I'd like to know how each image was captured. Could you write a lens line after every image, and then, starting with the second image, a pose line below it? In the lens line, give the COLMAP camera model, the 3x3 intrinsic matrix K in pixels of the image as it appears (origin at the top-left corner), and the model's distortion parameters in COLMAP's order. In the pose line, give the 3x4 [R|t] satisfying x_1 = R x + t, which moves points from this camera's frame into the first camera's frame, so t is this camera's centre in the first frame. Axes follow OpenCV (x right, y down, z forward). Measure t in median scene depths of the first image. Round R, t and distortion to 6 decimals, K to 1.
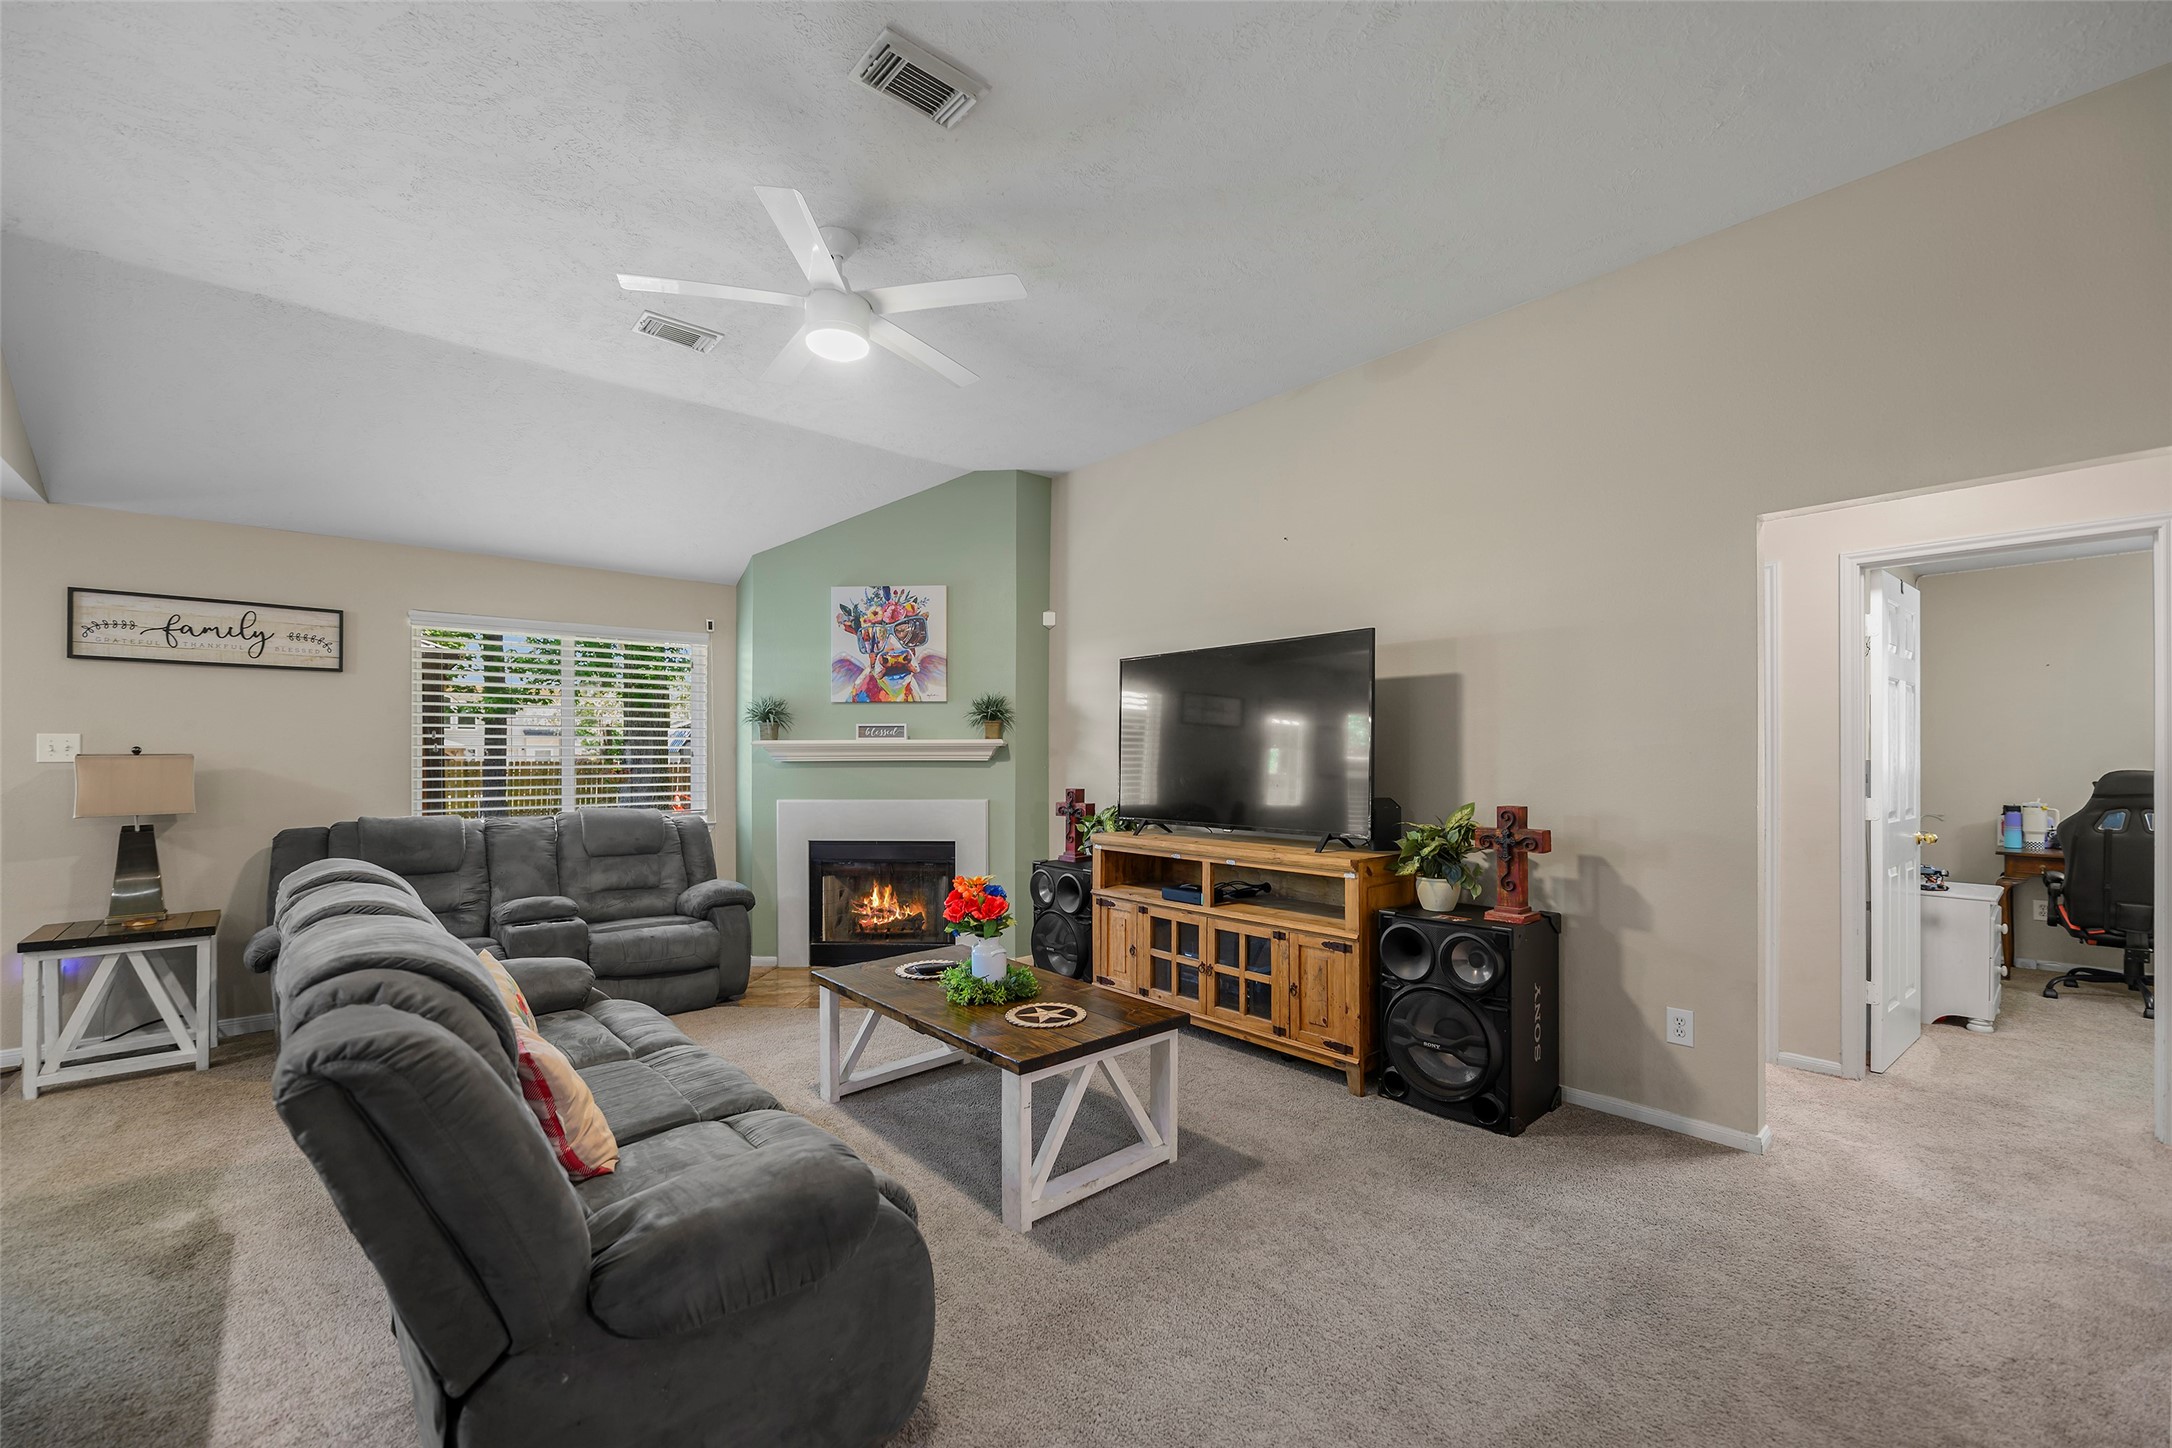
lens RADIAL K [[867.3, 0, 1083.4], [0, 867.3, 747.1], [0, 0, 1]] dist [-0.010977, -0.000419]
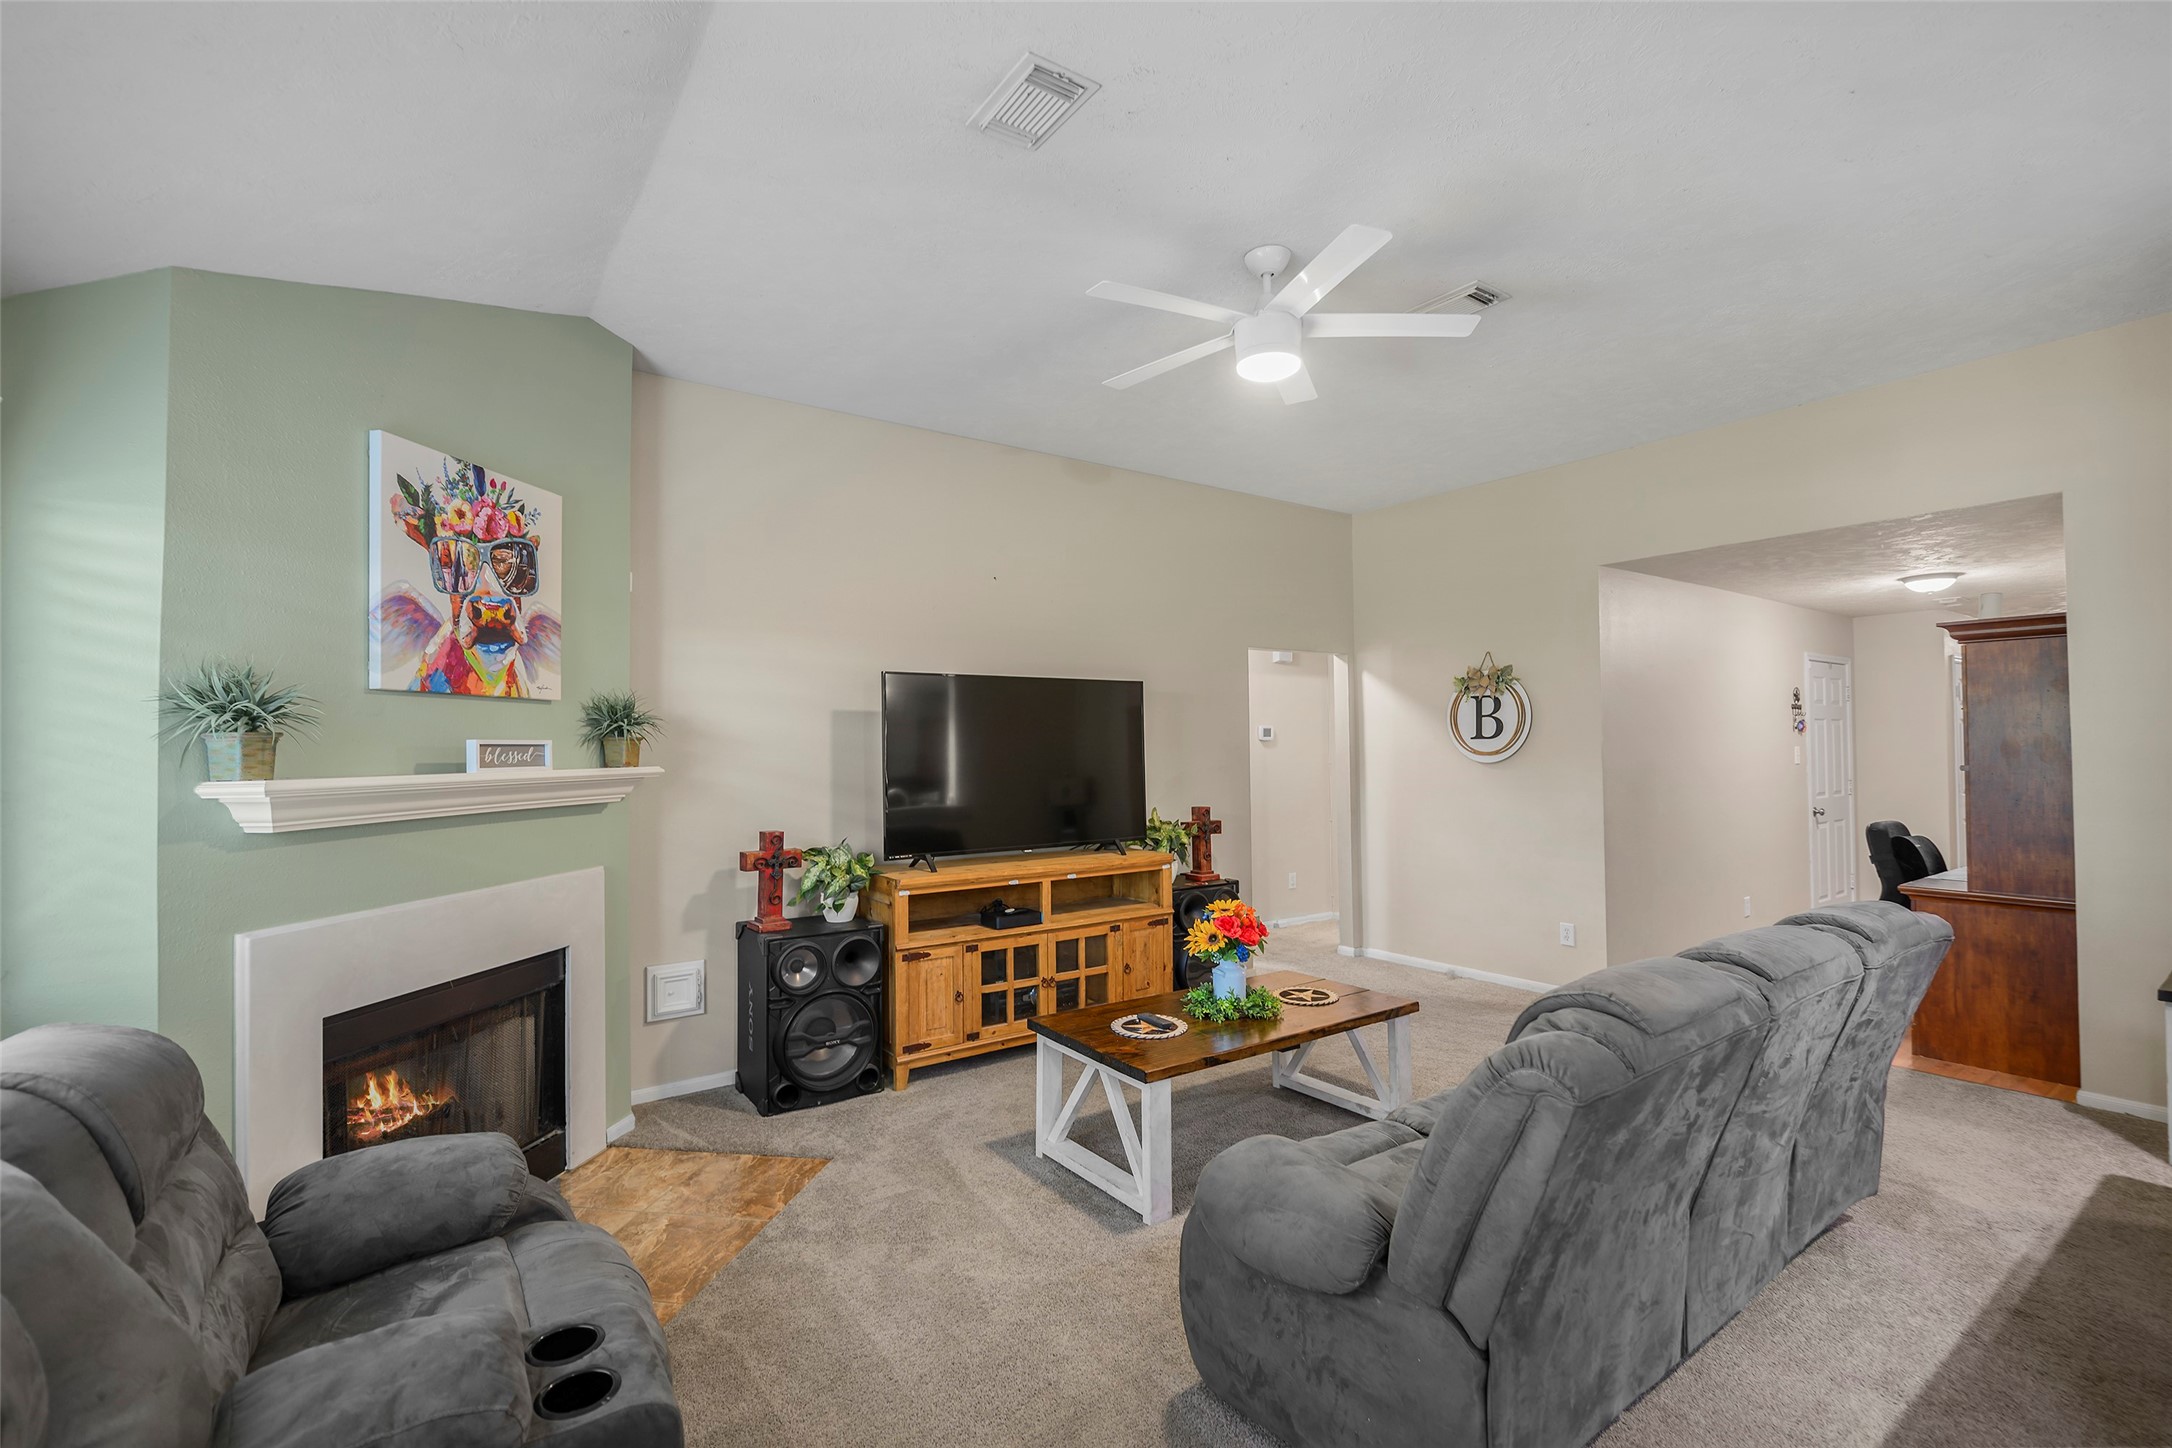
lens RADIAL K [[942.6, 0, 1082.8], [0, 942.6, 726.4], [0, 0, 1]] dist [-0.004604, -0.000067]
pose [[0.132477, 0.021396, 0.990955, -0.721472], [-0.001676, 0.999770, -0.021362, -0.023184], [-0.991185, 0.001169, 0.132482, 0.580758]]
